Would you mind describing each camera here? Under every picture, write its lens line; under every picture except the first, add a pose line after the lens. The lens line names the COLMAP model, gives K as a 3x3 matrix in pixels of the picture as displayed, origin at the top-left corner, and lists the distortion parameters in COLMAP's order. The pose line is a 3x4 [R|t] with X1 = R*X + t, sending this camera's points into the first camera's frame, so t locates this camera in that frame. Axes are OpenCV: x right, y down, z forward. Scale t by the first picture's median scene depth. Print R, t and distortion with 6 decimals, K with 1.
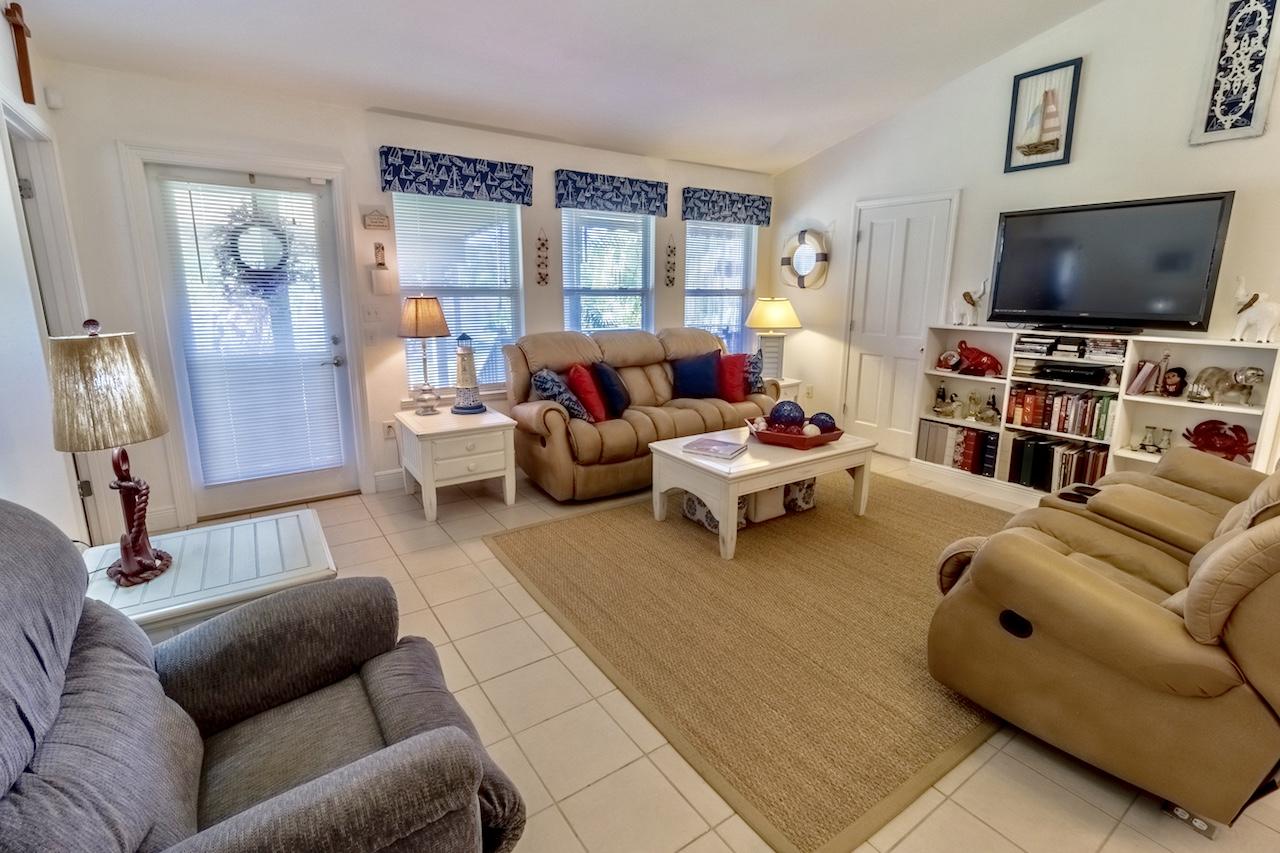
lens RADIAL K [[581.6, 0, 643.3], [0, 581.6, 408.8], [0, 0, 1]] dist [-0.000329, 0.000595]
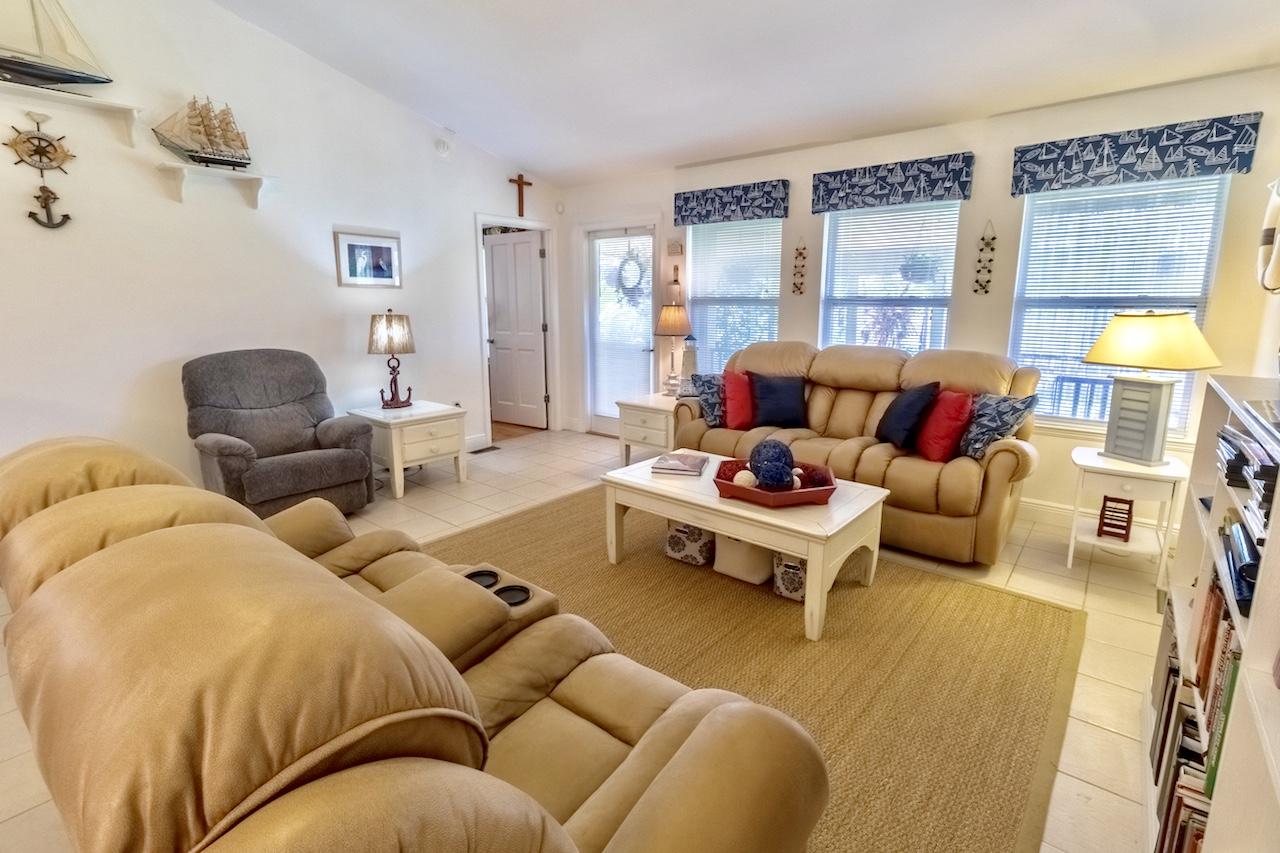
lens RADIAL K [[602.9, 0, 640.2], [0, 602.9, 409.4], [0, 0, 1]] dist [0.000341, 0.000646]
pose [[0.261618, 0.165823, -0.950820, 0.865917], [-0.196123, 0.973711, 0.115852, -0.100971], [0.945035, 0.156168, 0.287262, 0.547632]]
